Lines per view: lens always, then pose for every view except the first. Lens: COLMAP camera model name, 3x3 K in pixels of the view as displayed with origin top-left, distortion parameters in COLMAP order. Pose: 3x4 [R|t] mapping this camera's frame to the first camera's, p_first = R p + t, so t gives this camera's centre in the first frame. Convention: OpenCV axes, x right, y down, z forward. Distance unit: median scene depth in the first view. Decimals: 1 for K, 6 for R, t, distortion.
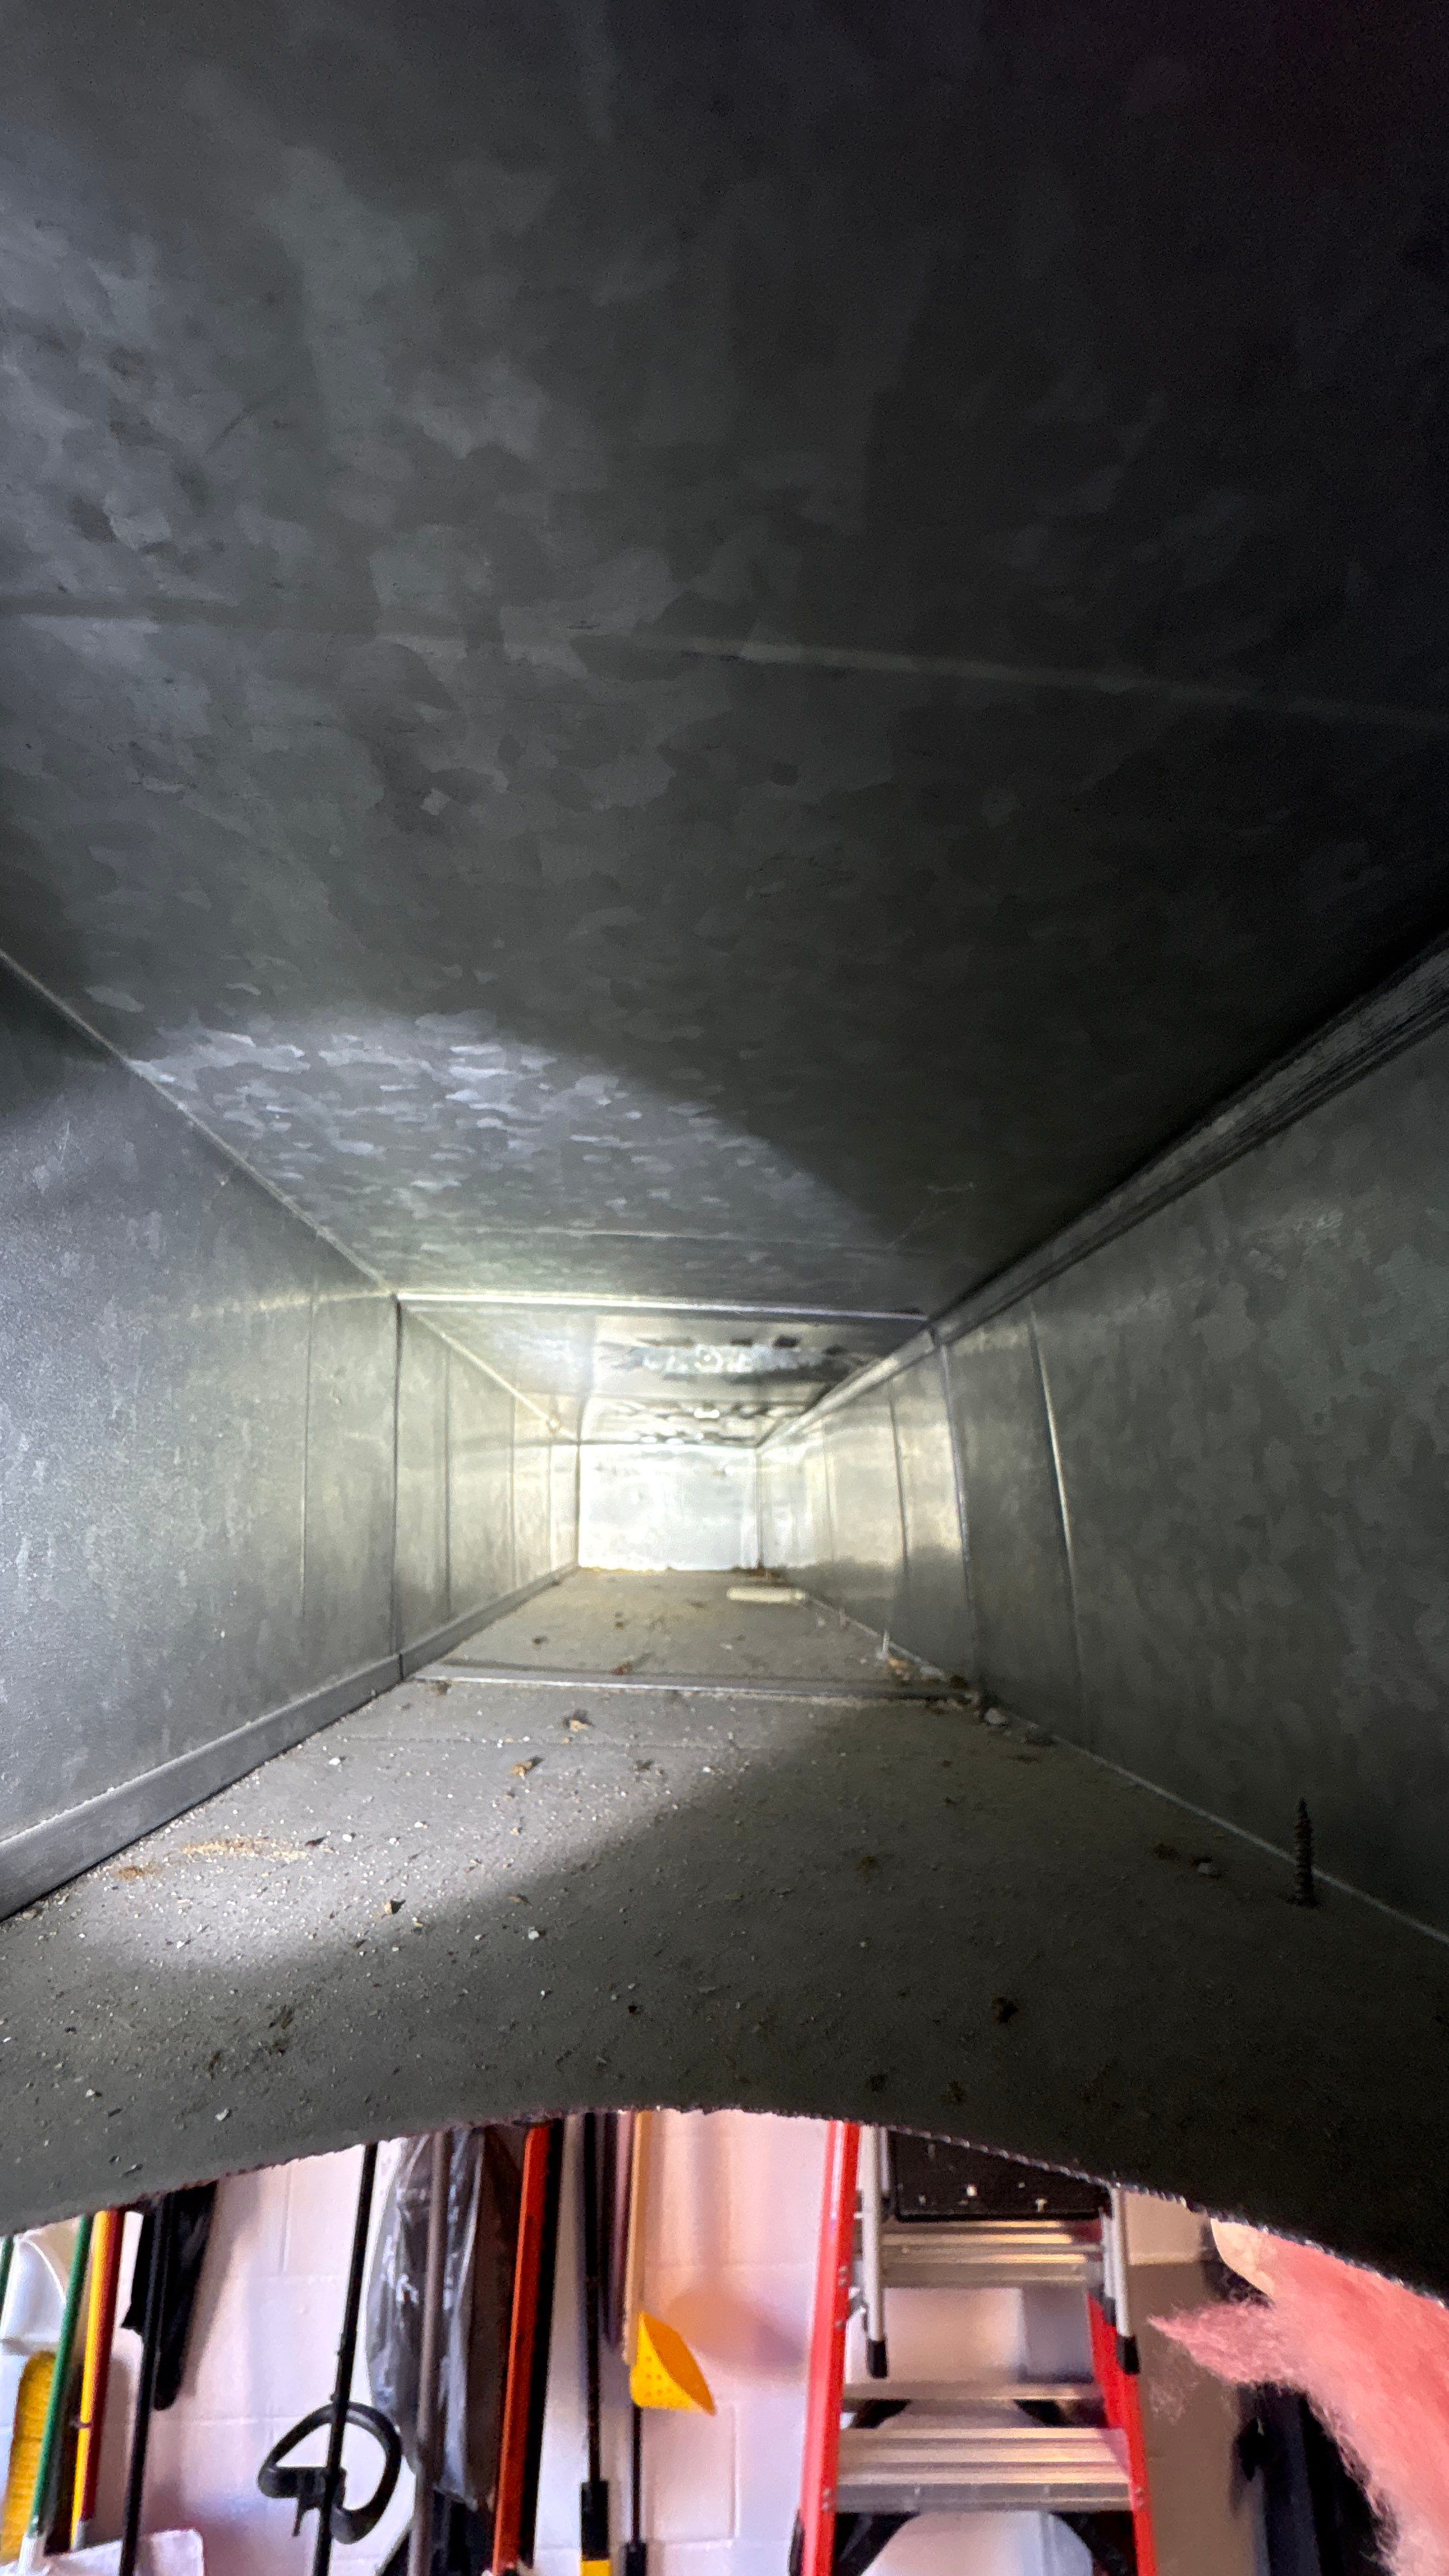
lens RADIAL K [[1011.3, 0, 726.8], [0, 1011.3, 1291.0], [0, 0, 1]] dist [0.001314, 0.000032]
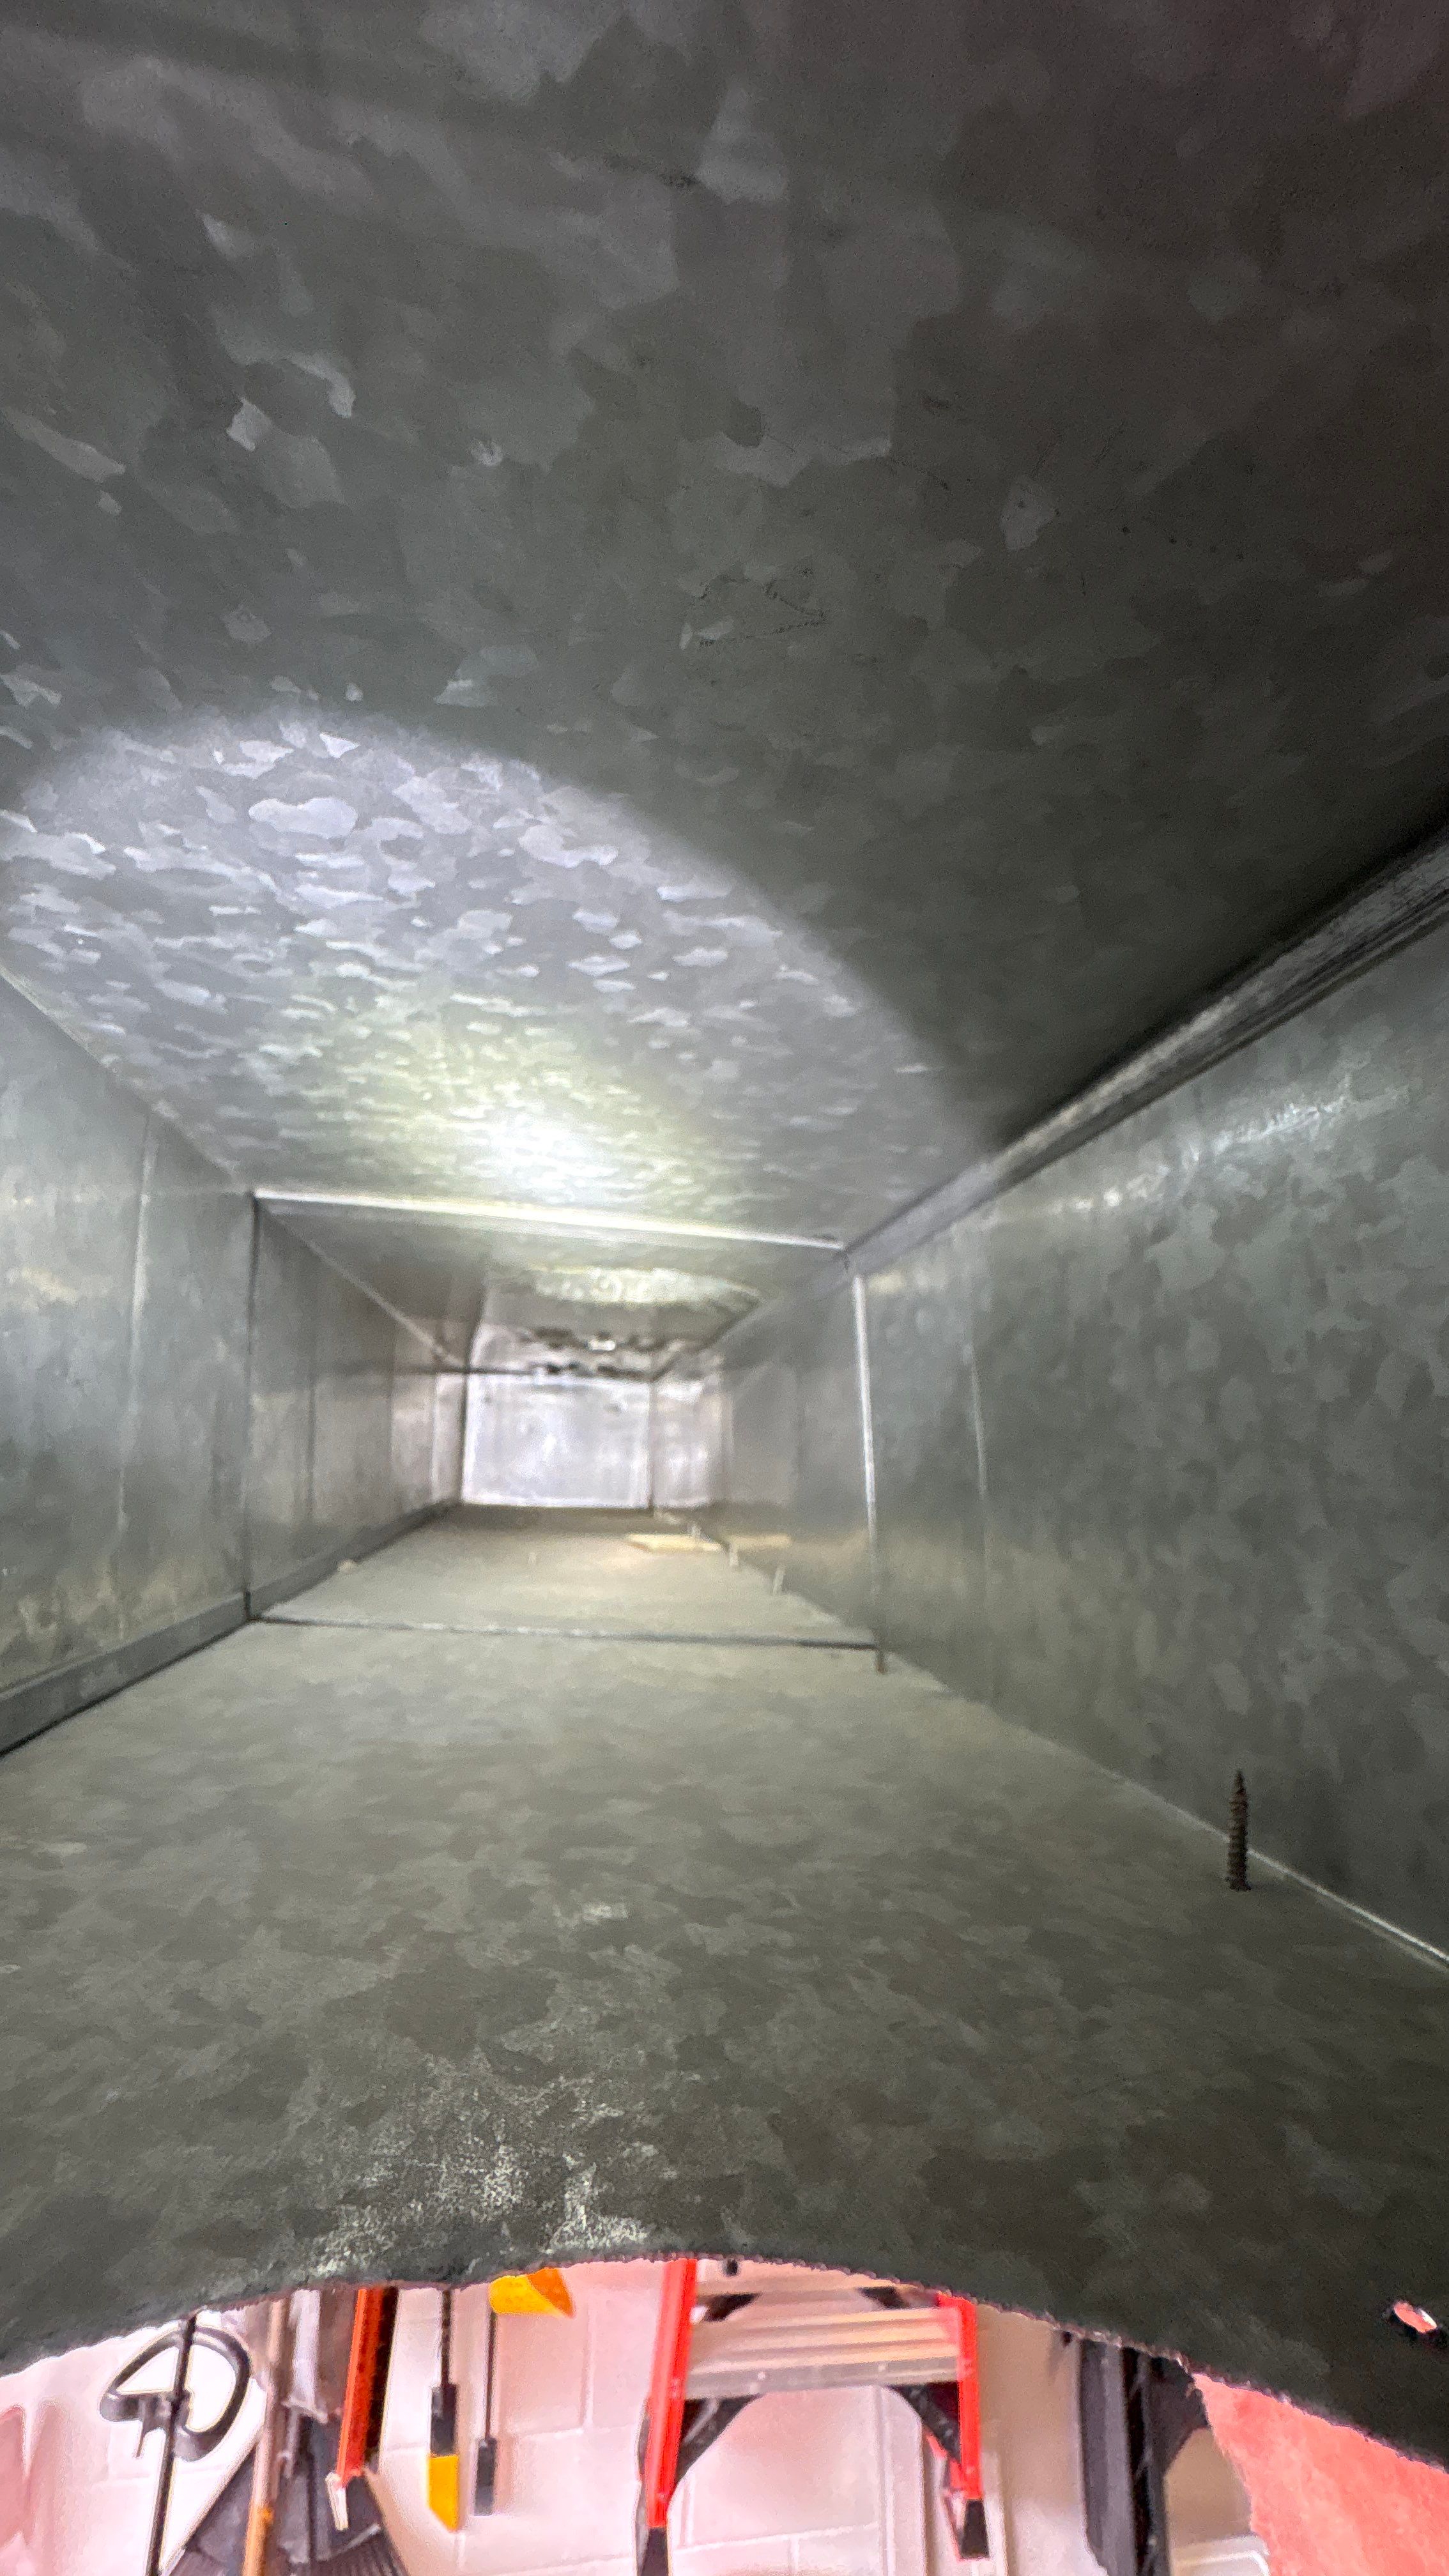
lens RADIAL K [[1022.5, 0, 724.5], [0, 1022.5, 1288.0], [0, 0, 1]] dist [0.000748, 0.000051]
pose [[0.994418, 0.042286, 0.096663, -0.001416], [-0.047787, 0.997324, 0.055319, 0.029309], [-0.094065, -0.059630, 0.993779, 0.110303]]
